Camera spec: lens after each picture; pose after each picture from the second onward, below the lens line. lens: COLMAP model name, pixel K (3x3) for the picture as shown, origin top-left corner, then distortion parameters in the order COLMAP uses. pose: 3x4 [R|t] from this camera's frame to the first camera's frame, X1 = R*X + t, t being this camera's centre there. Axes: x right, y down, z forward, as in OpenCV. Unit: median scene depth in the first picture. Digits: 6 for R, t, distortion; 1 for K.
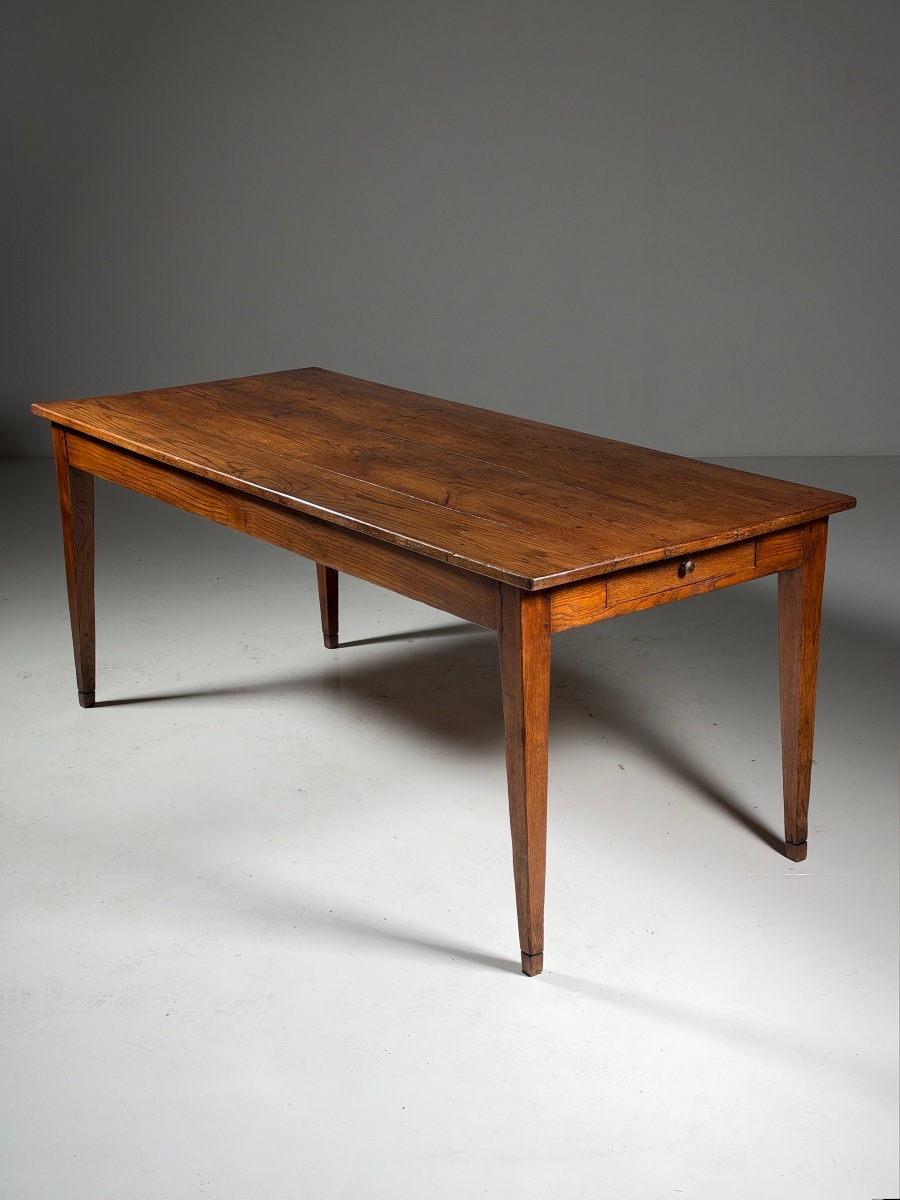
lens RADIAL K [[1765.0, 0, 453.0], [0, 1765.0, 600.0], [0, 0, 1]] dist [0.166838, 0.000000]
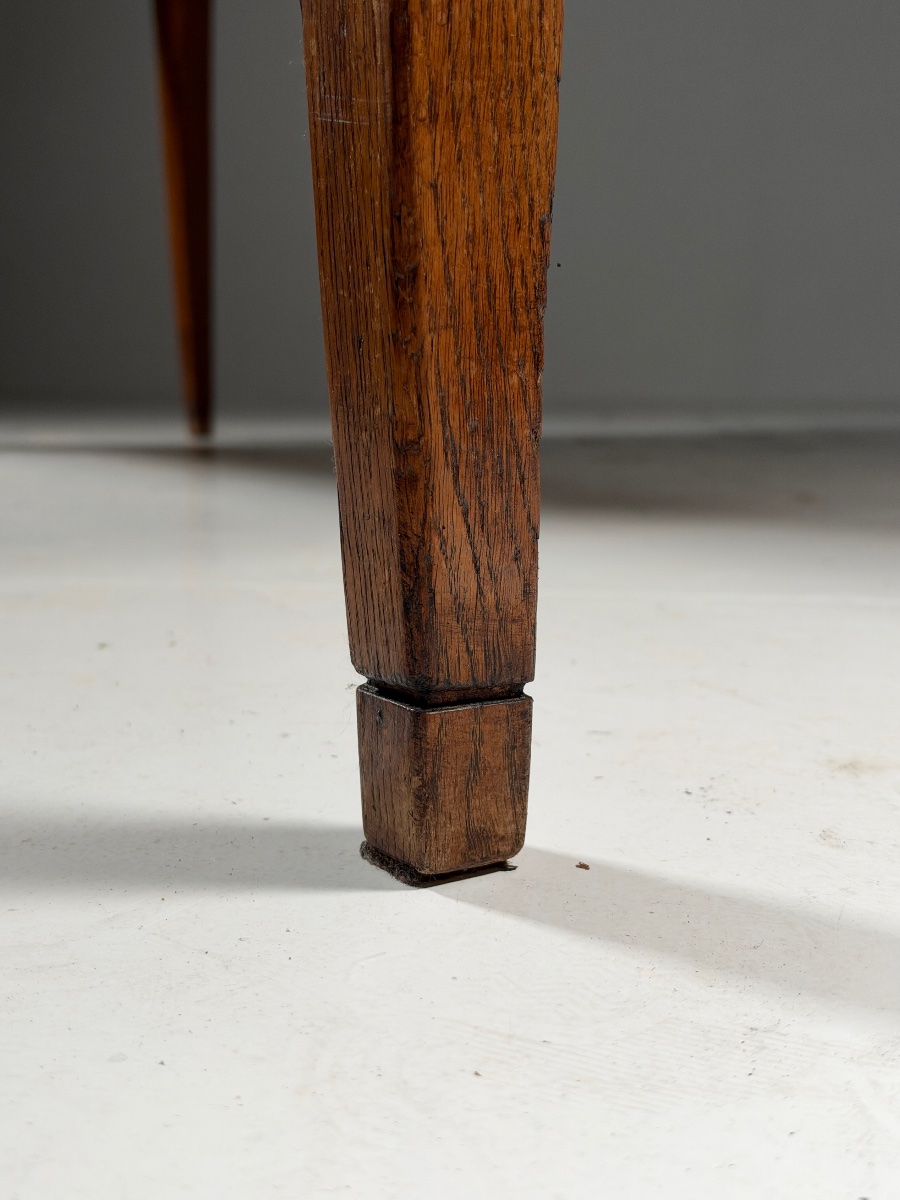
lens RADIAL K [[1390.8, 0, 450.9], [0, 1390.8, 600.7], [0, 0, 1]] dist [0.126576, 0.000000]
pose [[0.998575, 0.026049, -0.046584, 0.049488], [-0.032542, 0.988961, -0.144555, 0.205971], [0.042304, 0.145865, 0.988400, 0.901092]]
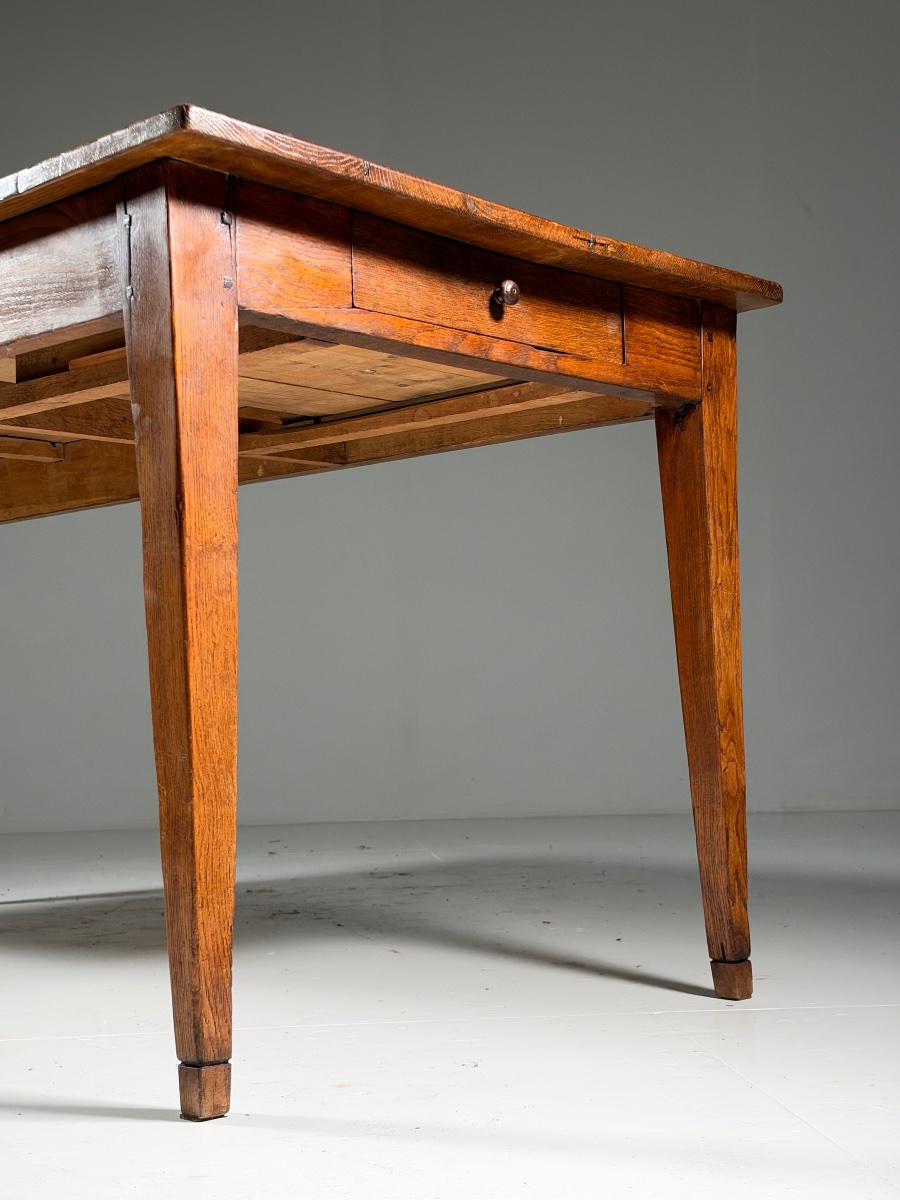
lens RADIAL K [[1765.0, 0, 449.6], [0, 1765.0, 595.5], [0, 0, 1]] dist [0.166838, 0.000000]
pose [[0.990066, 0.000014, 0.140602, 0.042262], [0.052827, 0.926696, -0.372081, 0.256928], [-0.130301, 0.375812, 0.917490, 0.554909]]
